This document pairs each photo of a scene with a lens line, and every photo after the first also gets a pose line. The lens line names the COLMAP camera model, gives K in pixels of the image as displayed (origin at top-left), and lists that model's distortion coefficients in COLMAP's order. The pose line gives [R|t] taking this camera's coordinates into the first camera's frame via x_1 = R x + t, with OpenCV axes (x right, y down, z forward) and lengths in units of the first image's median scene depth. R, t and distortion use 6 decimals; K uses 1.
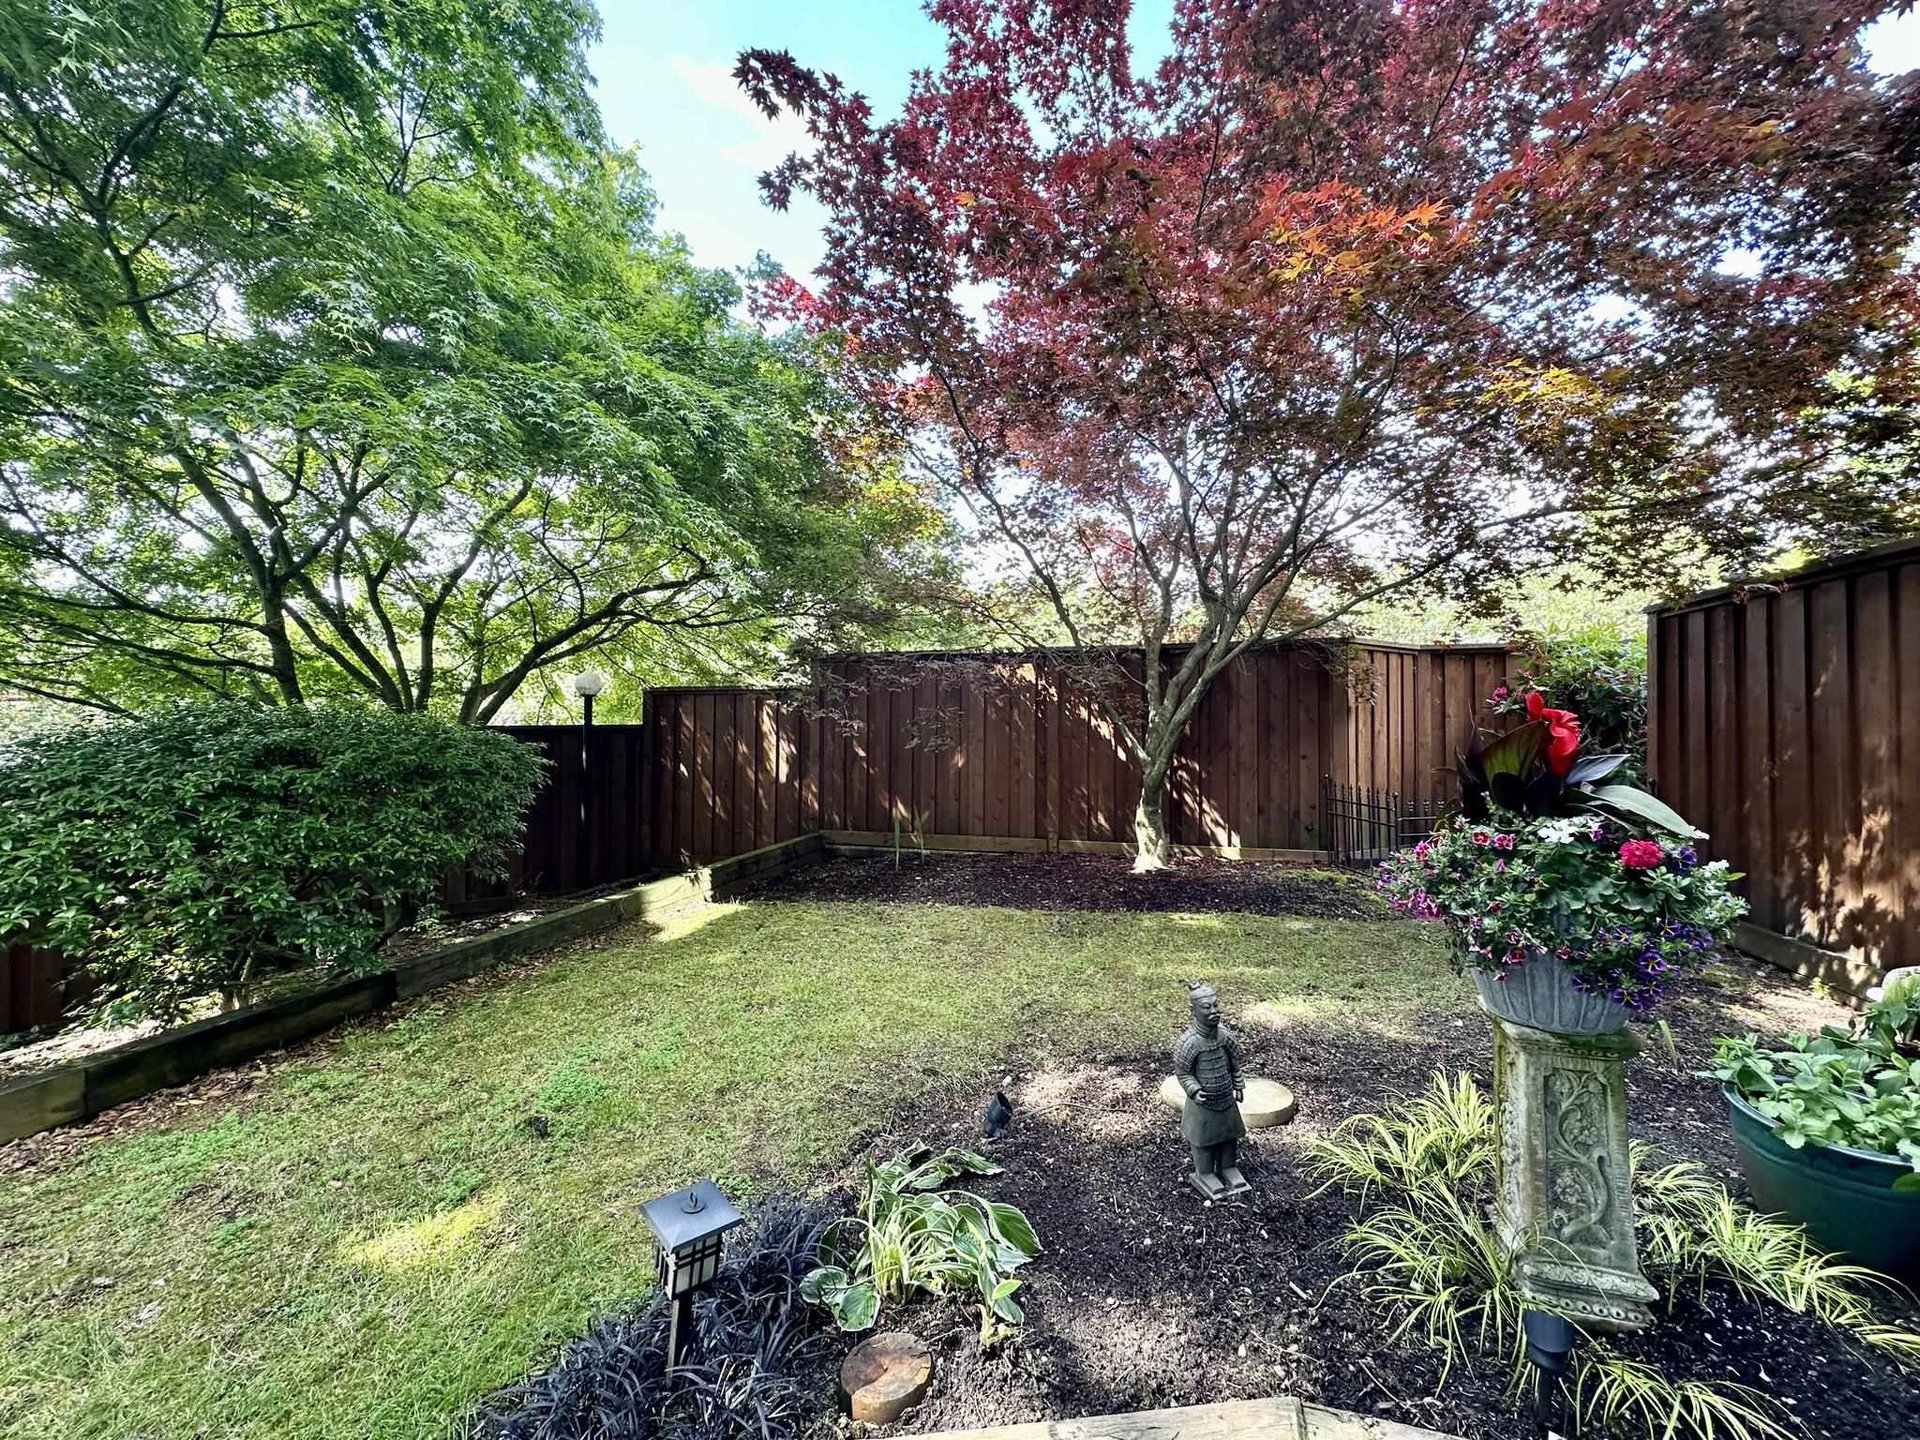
lens RADIAL K [[764.2, 0, 960.0], [0, 764.2, 720.0], [0, 0, 1]] dist [0.001528, 0.000241]
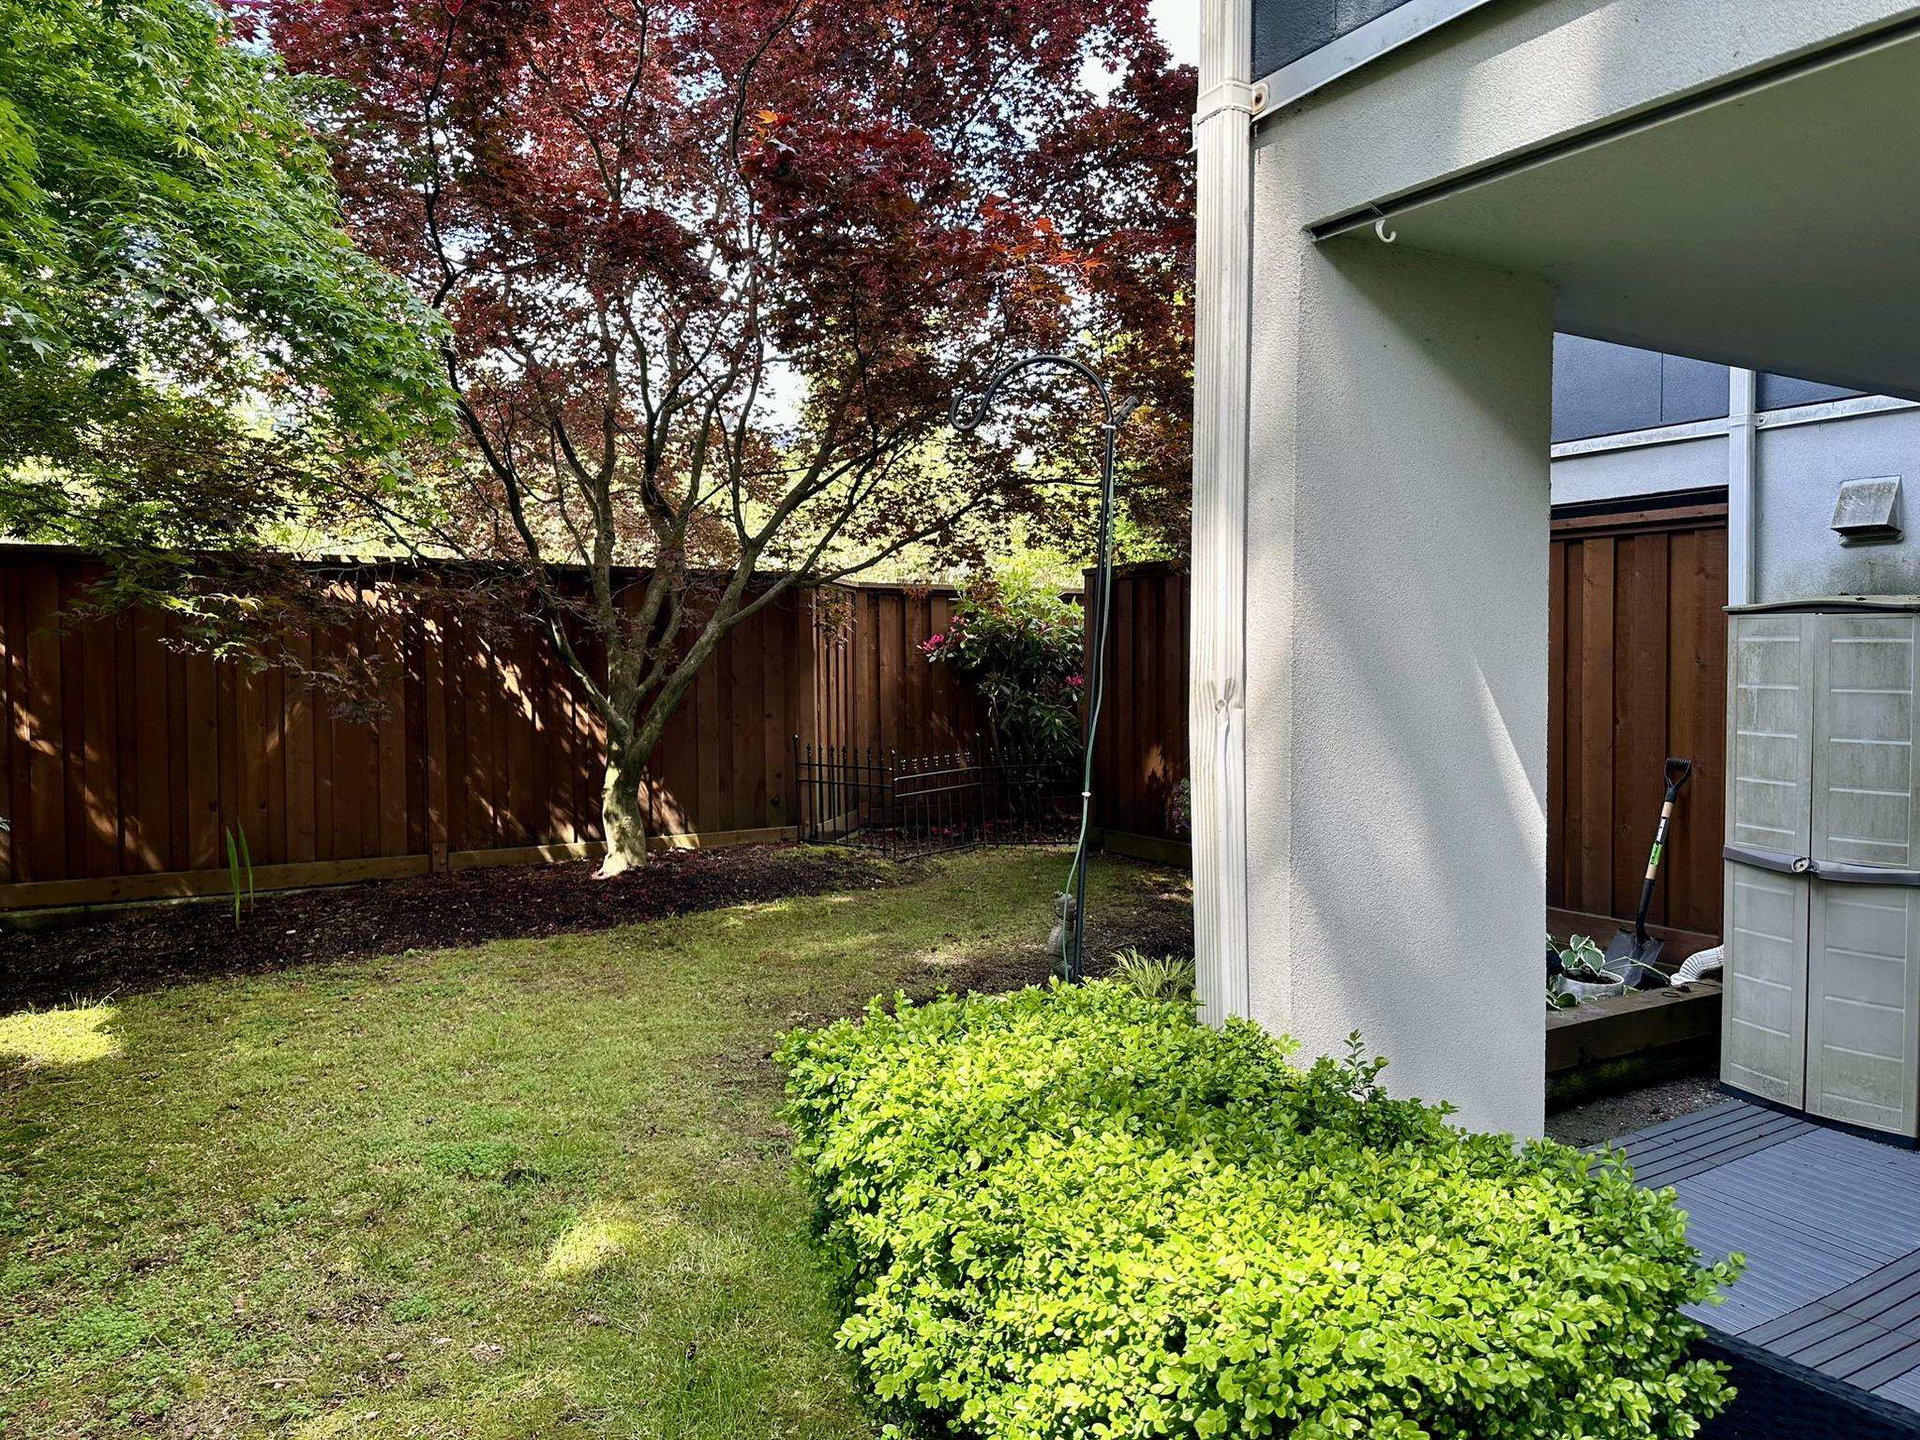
lens RADIAL K [[1344.5, 0, 965.8], [0, 1344.5, 710.7], [0, 0, 1]] dist [0.105090, -0.159780]
pose [[0.654144, -0.032927, 0.755653, -0.581051], [-0.000742, 0.999024, 0.044175, -0.023207], [-0.756369, -0.029457, 0.653481, -0.133830]]
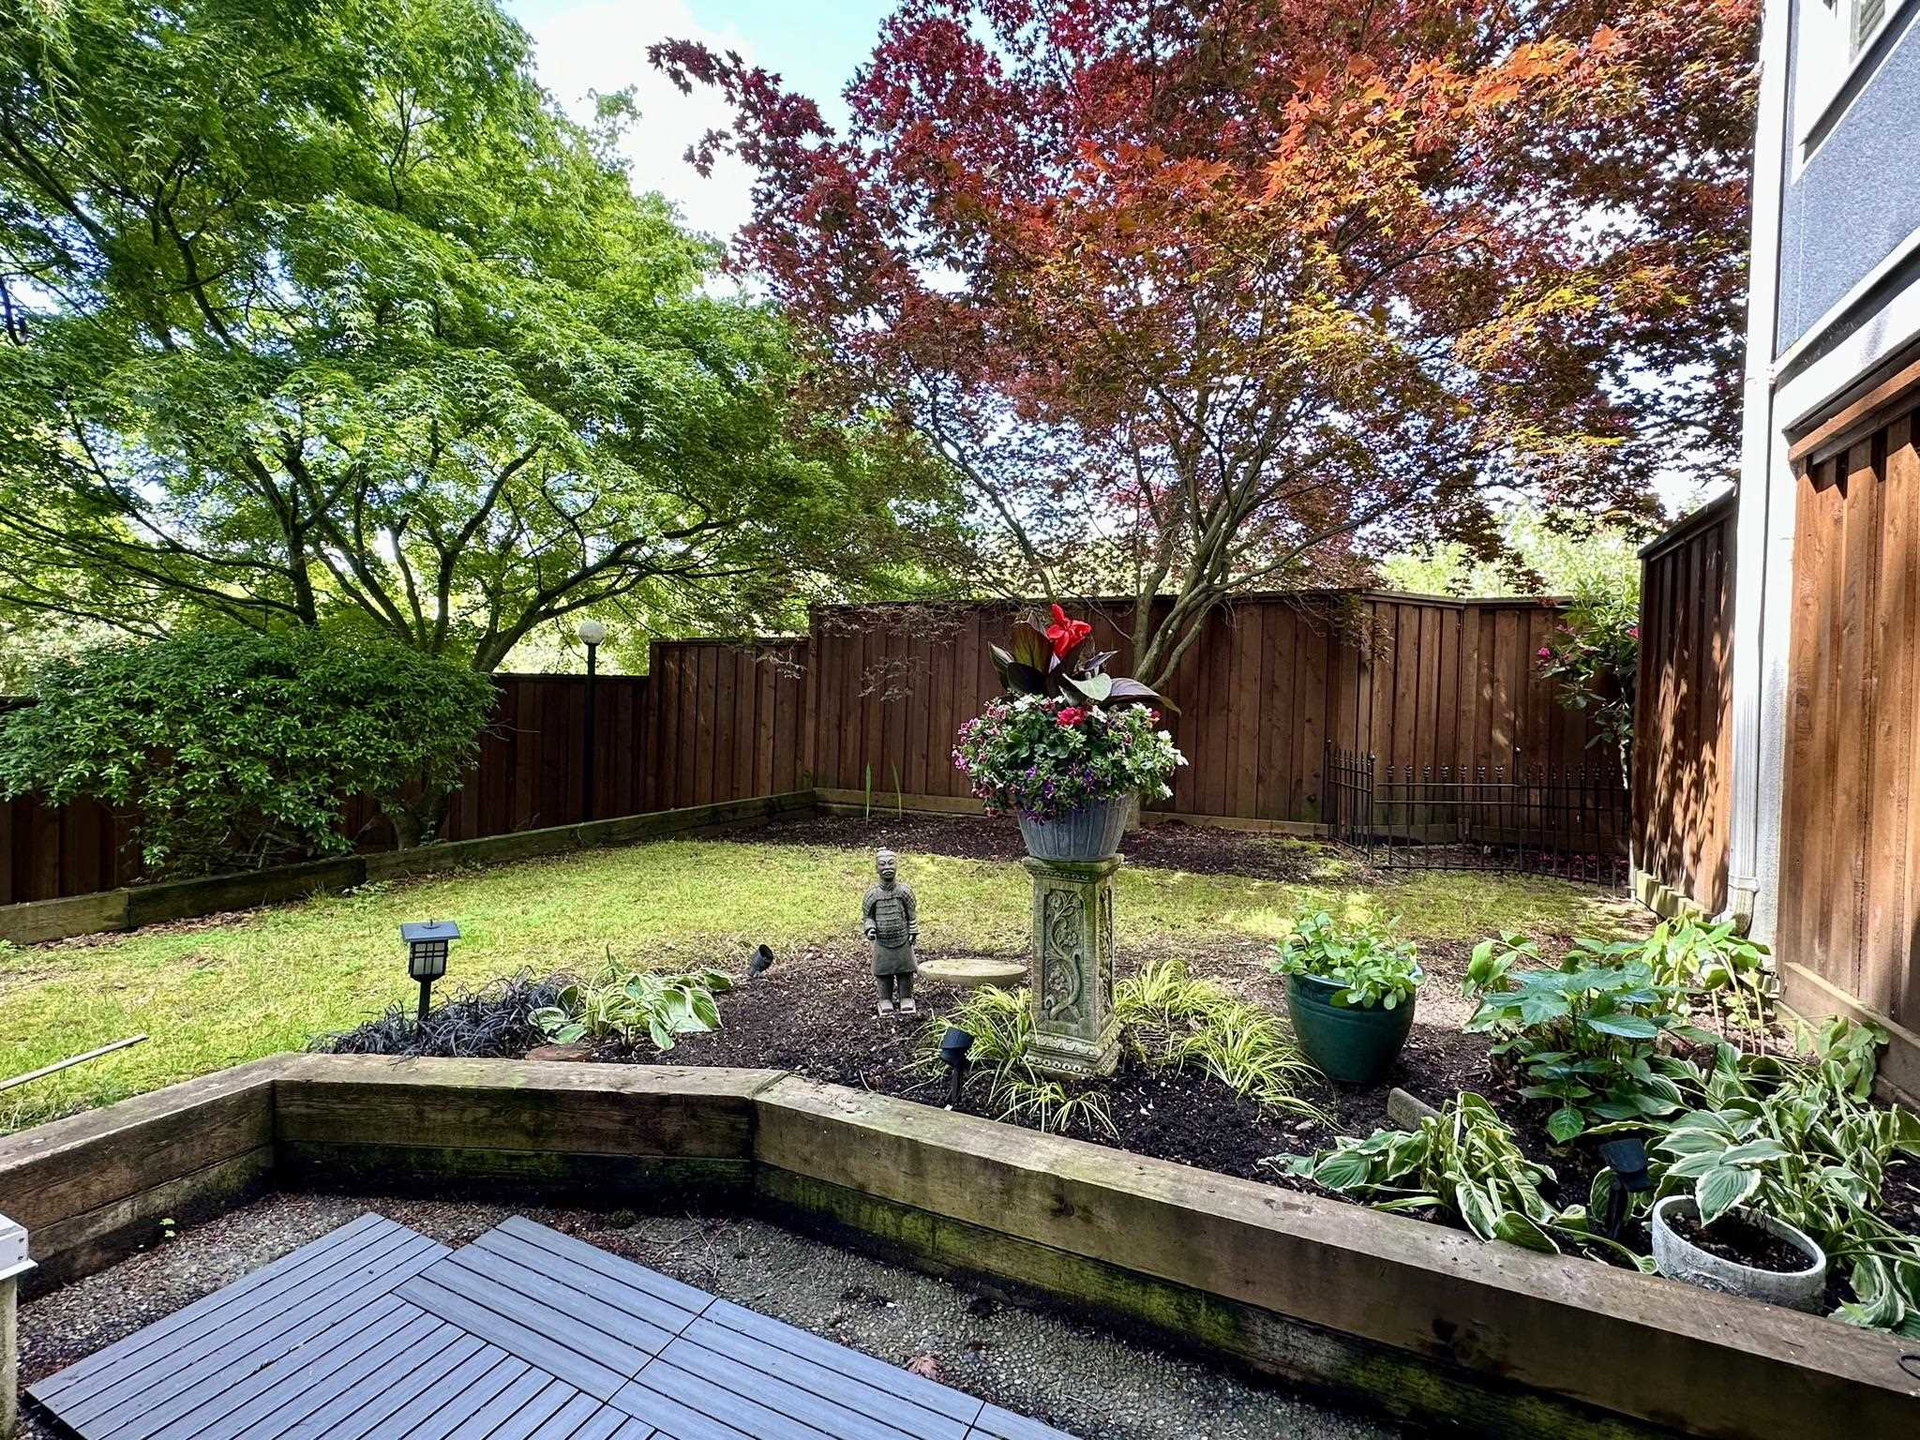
lens RADIAL K [[905.4, 0, 964.6], [0, 905.4, 726.4], [0, 0, 1]] dist [-0.003330, 0.000194]
pose [[0.988502, 0.026026, -0.148950, 0.236083], [-0.021794, 0.999313, 0.029973, 0.037480], [0.149628, -0.026383, 0.988390, -0.149735]]
